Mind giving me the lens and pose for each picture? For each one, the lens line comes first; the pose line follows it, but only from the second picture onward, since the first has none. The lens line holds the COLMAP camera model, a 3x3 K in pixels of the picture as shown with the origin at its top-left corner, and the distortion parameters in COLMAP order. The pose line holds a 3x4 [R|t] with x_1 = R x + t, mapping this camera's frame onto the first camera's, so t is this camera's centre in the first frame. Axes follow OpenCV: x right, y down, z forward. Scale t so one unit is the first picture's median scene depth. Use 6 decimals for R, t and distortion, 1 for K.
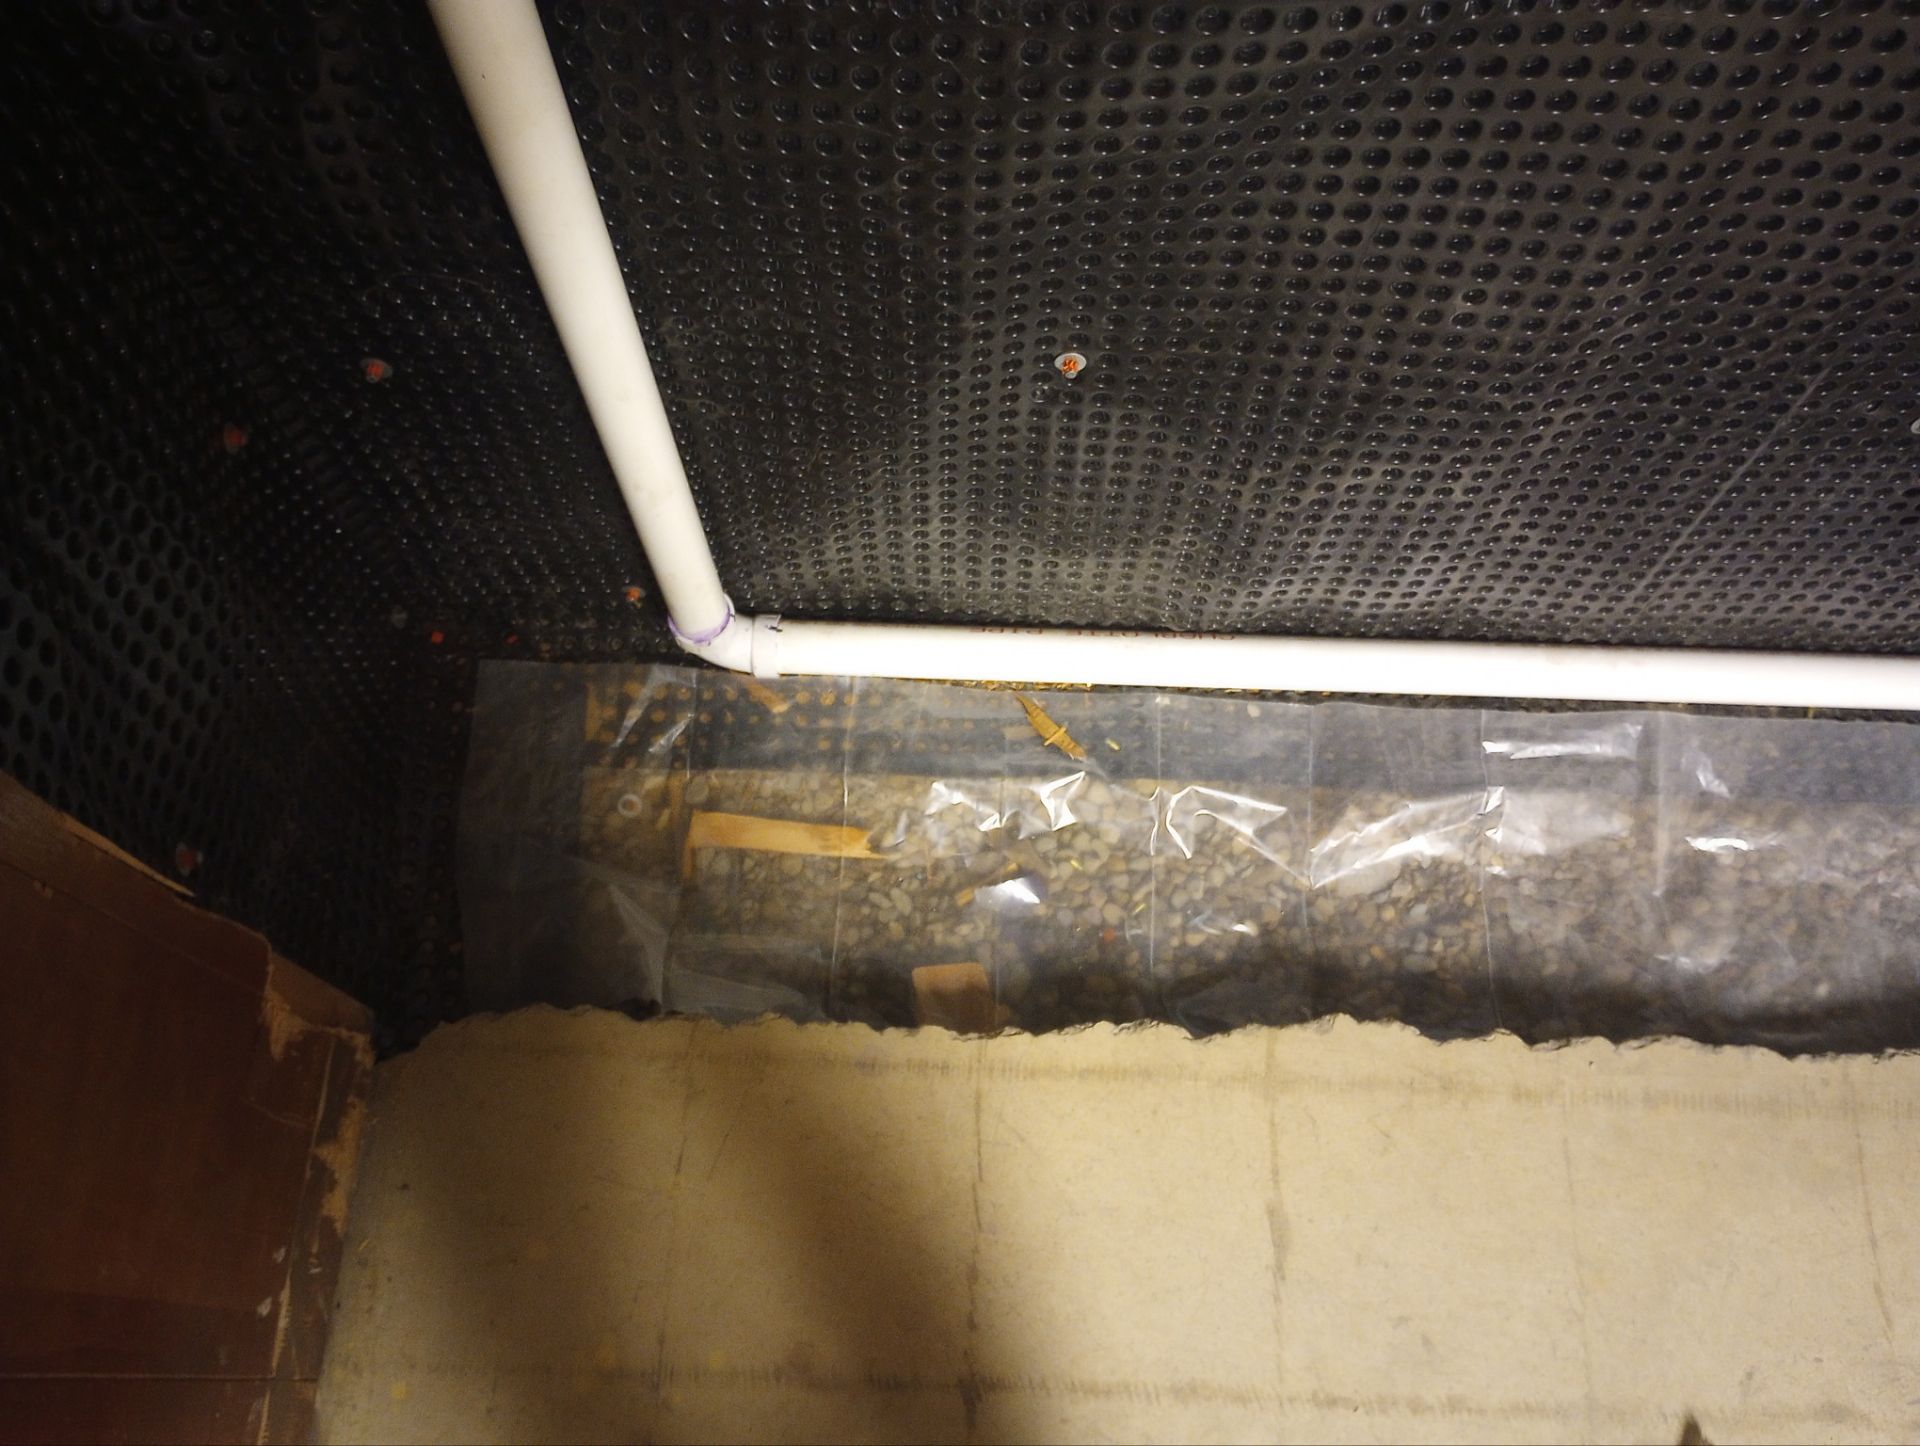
lens RADIAL K [[1589.9, 0, 960.0], [0, 1589.9, 723.0], [0, 0, 1]] dist [0.068474, -0.091748]
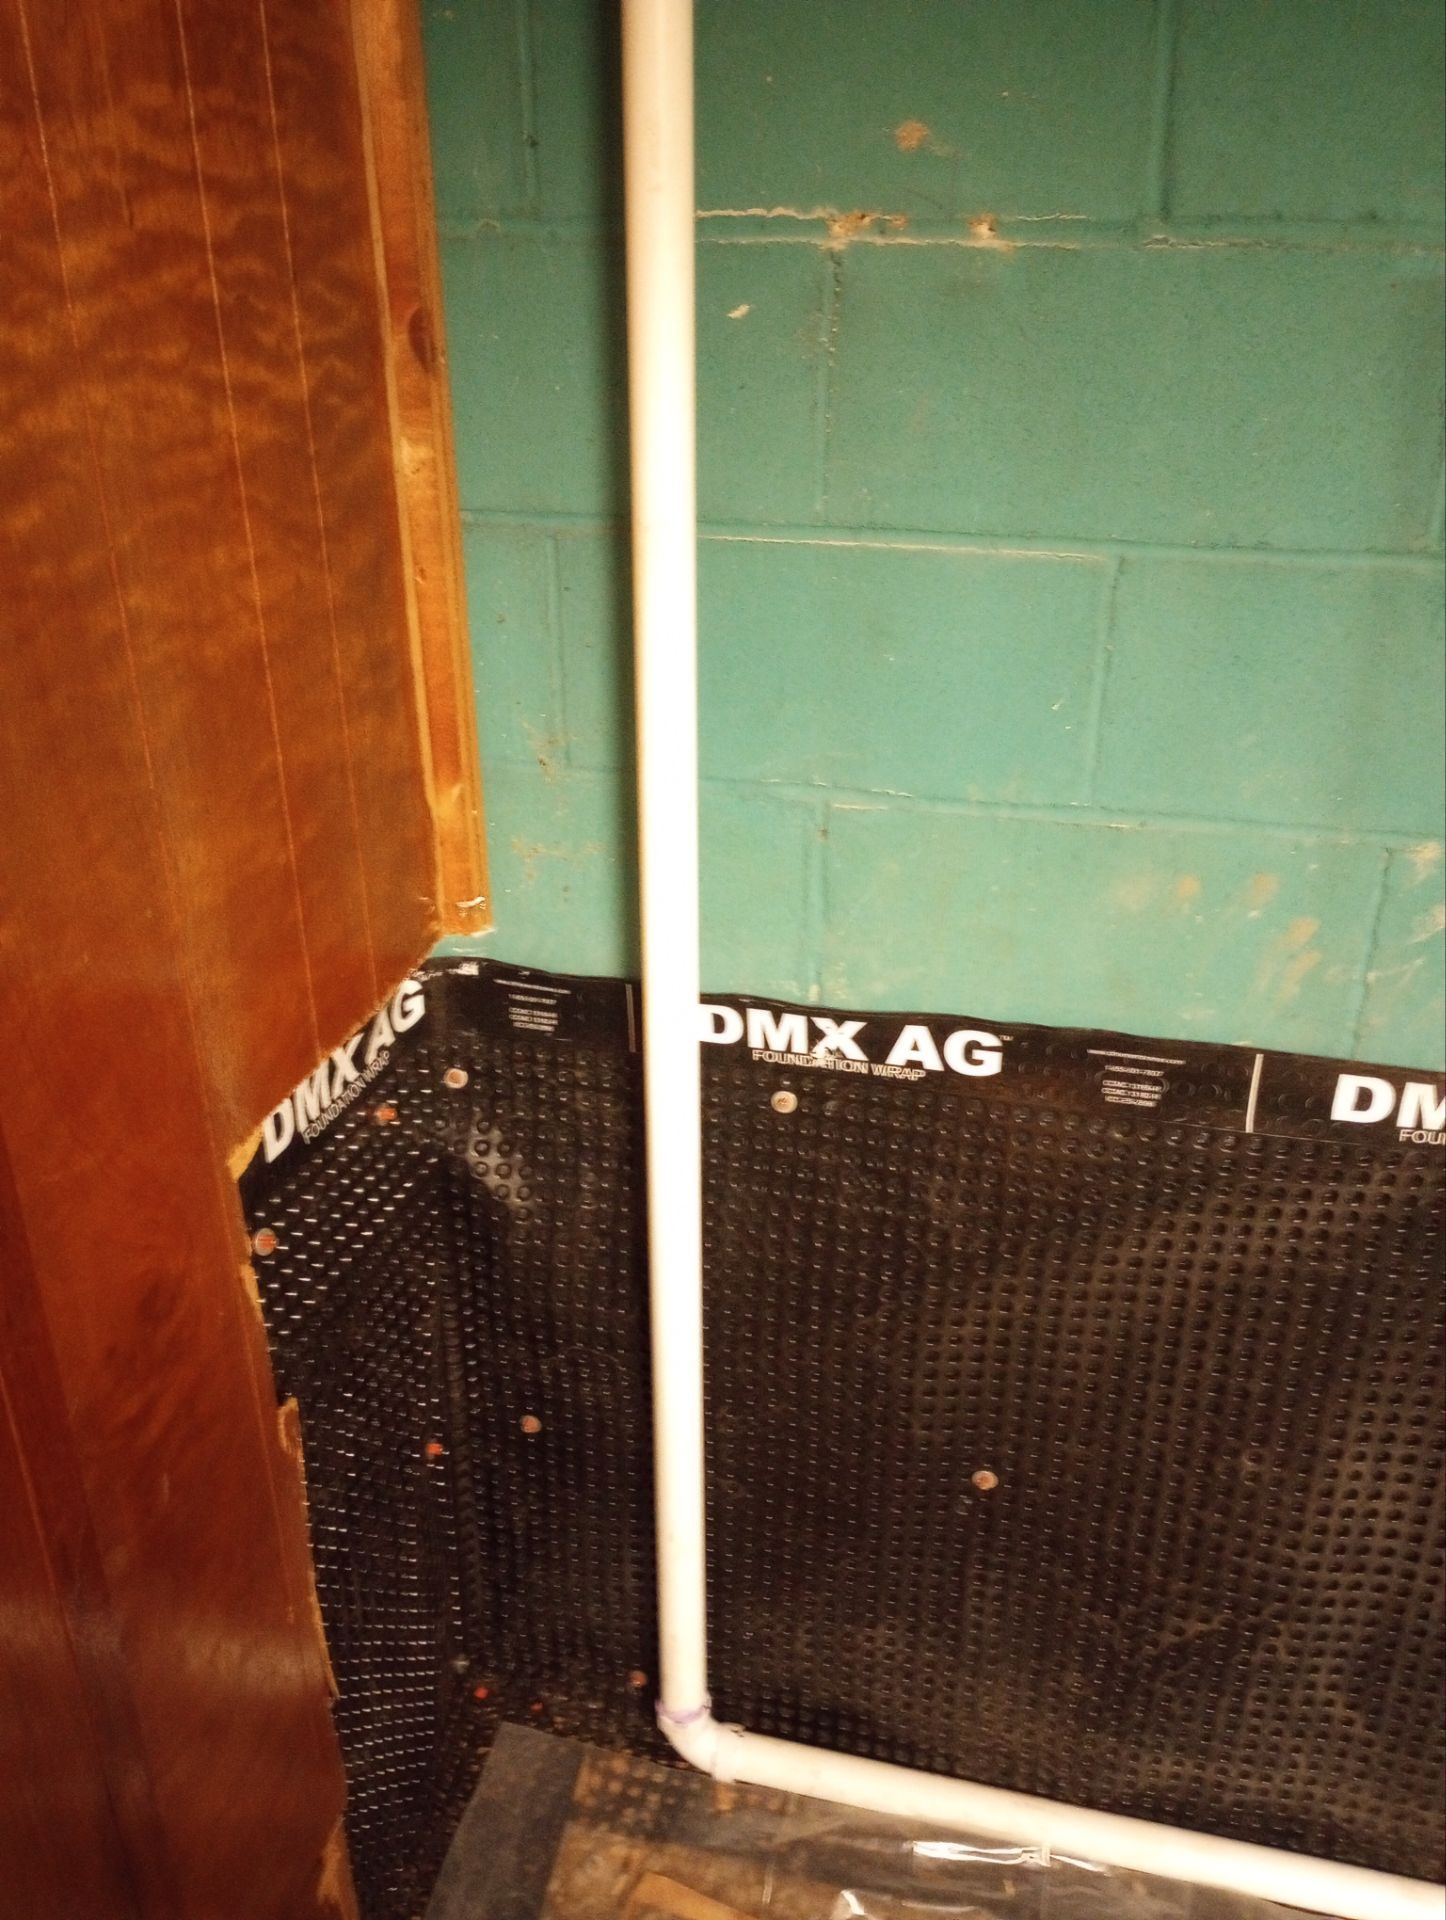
lens RADIAL K [[1589.9, 0, 735.2], [0, 1589.9, 978.6], [0, 0, 1]] dist [0.068474, -0.091748]
pose [[0.972338, 0.098506, -0.211793, 0.097189], [-0.216817, 0.717929, -0.661489, 0.403063], [0.086892, 0.689111, 0.719427, -0.339046]]
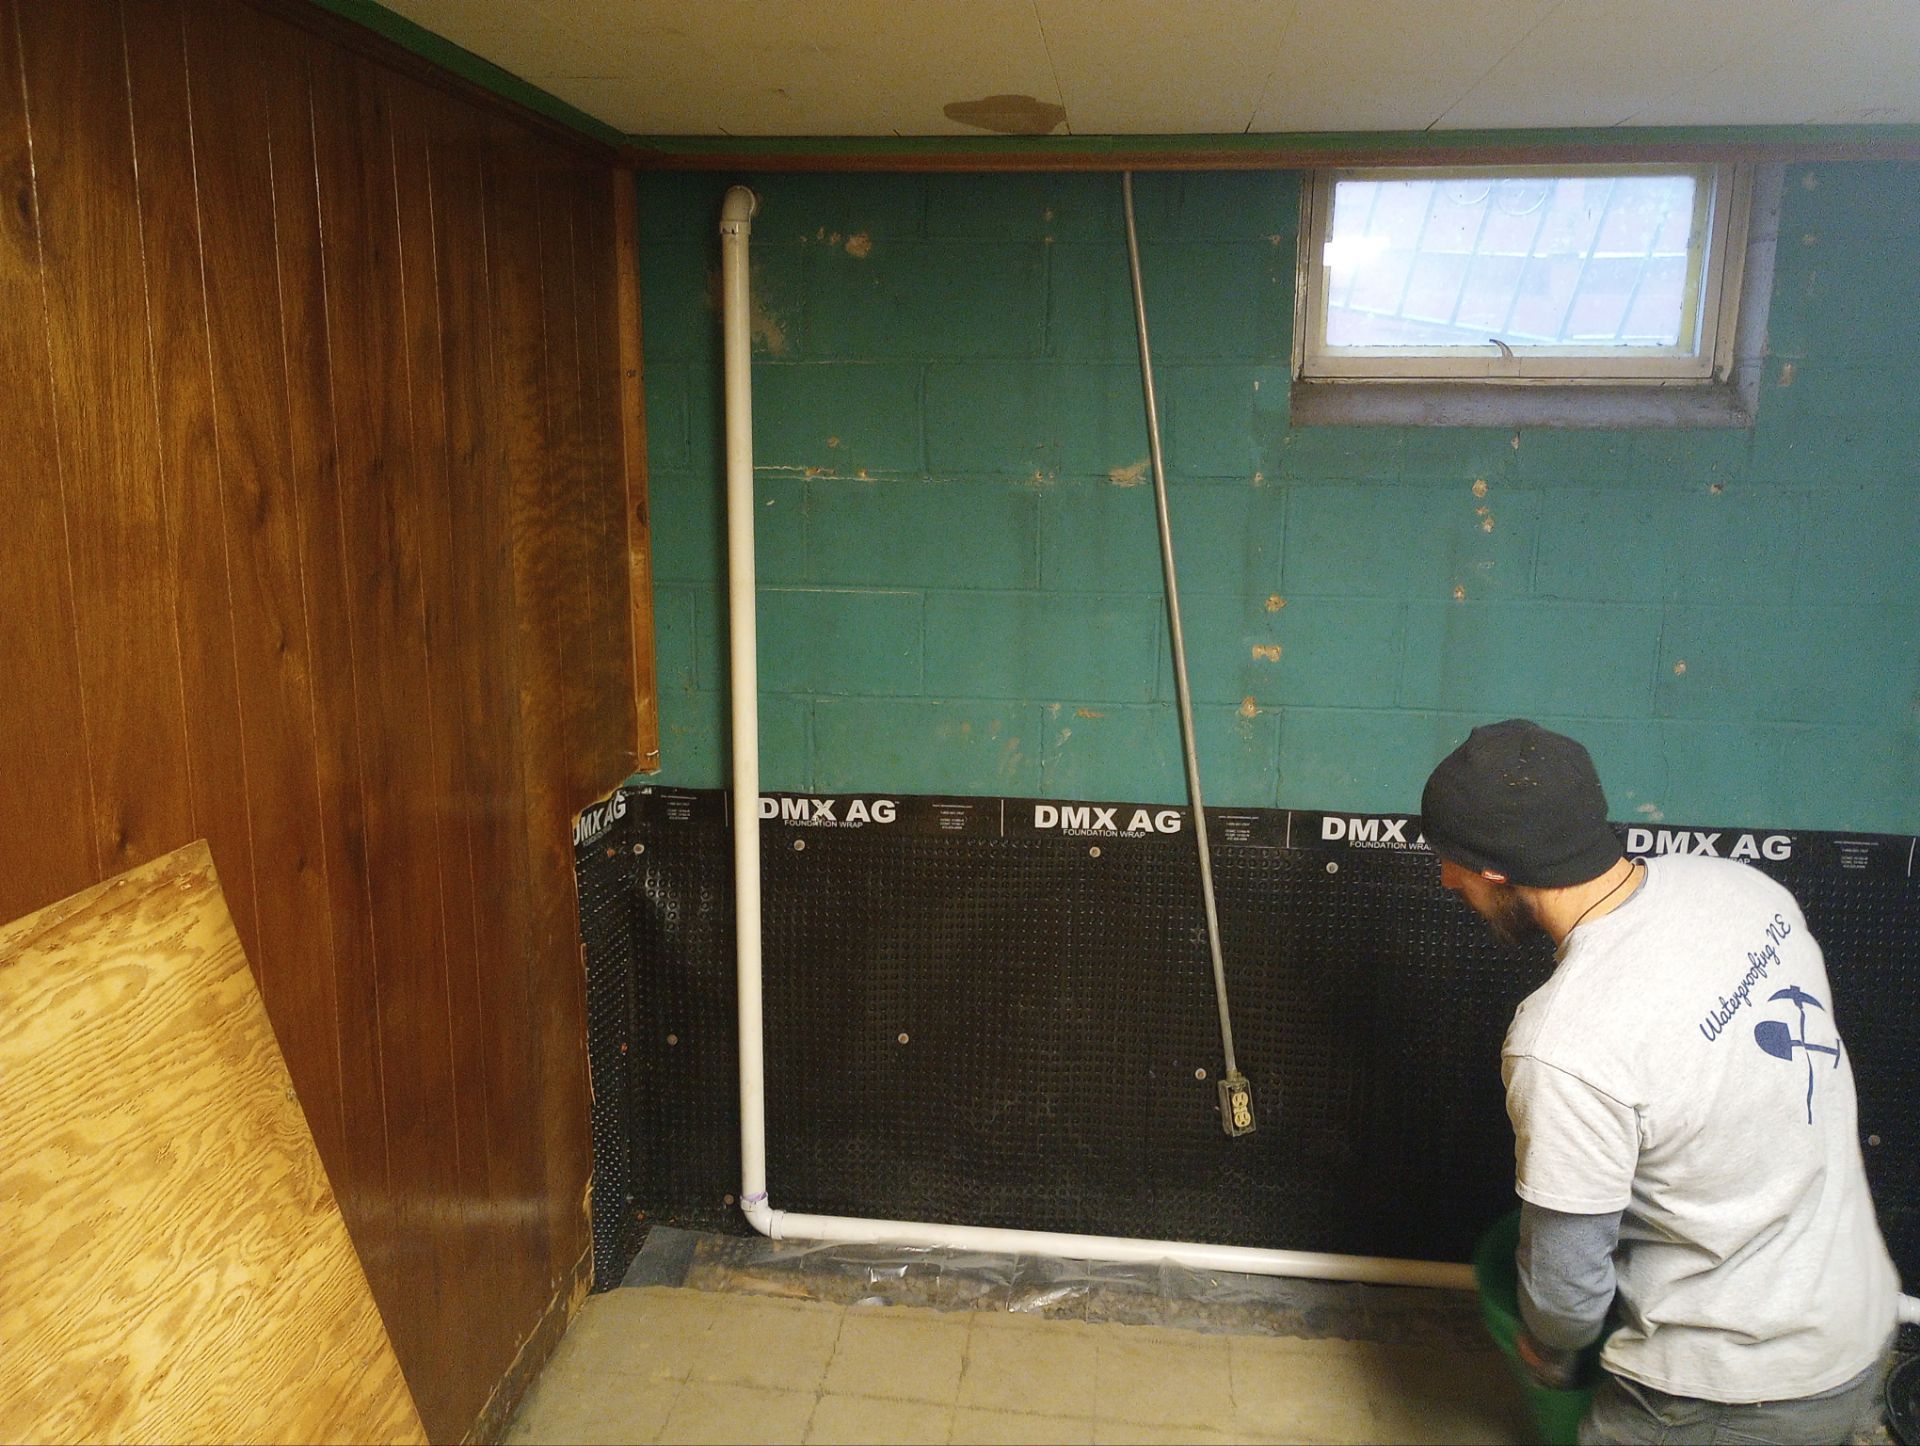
lens RADIAL K [[1589.9, 0, 960.0], [0, 1589.9, 723.0], [0, 0, 1]] dist [0.068474, -0.091748]
pose [[0.993299, 0.024484, -0.112947, 0.437376], [-0.108446, 0.535286, -0.837681, 1.710156], [0.039949, 0.844316, 0.534354, -0.947504]]
